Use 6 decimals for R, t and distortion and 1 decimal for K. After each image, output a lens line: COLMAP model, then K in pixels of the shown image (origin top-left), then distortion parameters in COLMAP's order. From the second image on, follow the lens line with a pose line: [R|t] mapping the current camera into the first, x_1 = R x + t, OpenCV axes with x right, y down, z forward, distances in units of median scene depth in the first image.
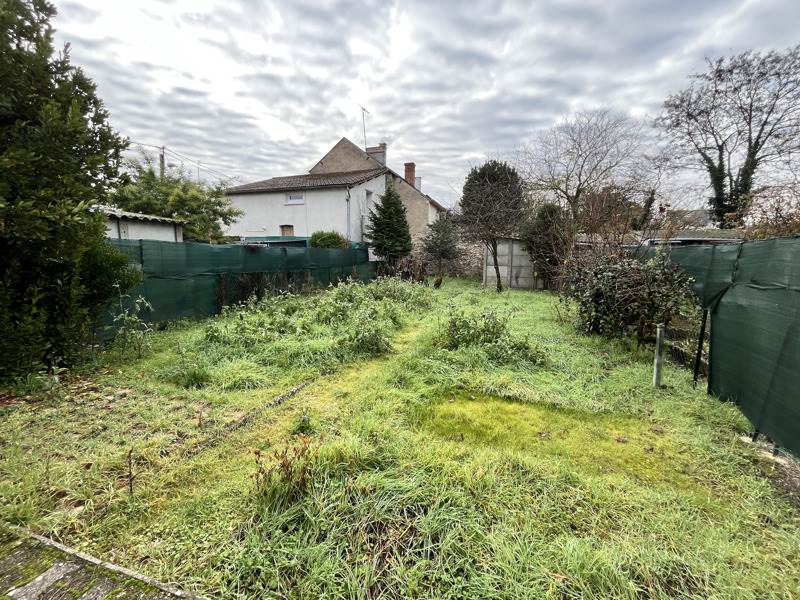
lens RADIAL K [[323.7, 0, 400.1], [0, 323.7, 300.9], [0, 0, 1]] dist [0.001491, 0.000324]
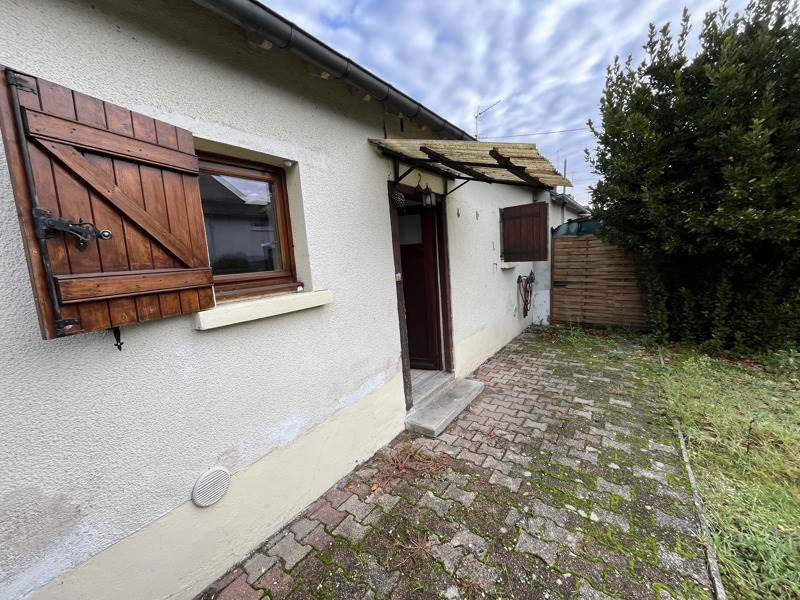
lens RADIAL K [[323.7, 0, 400.1], [0, 323.7, 298.1], [0, 0, 1]] dist [0.001491, 0.000324]
pose [[-0.318130, 0.141682, -0.937400, 0.654038], [-0.090347, 0.979739, 0.178743, -0.083453], [0.943732, 0.141554, -0.298884, 0.054949]]
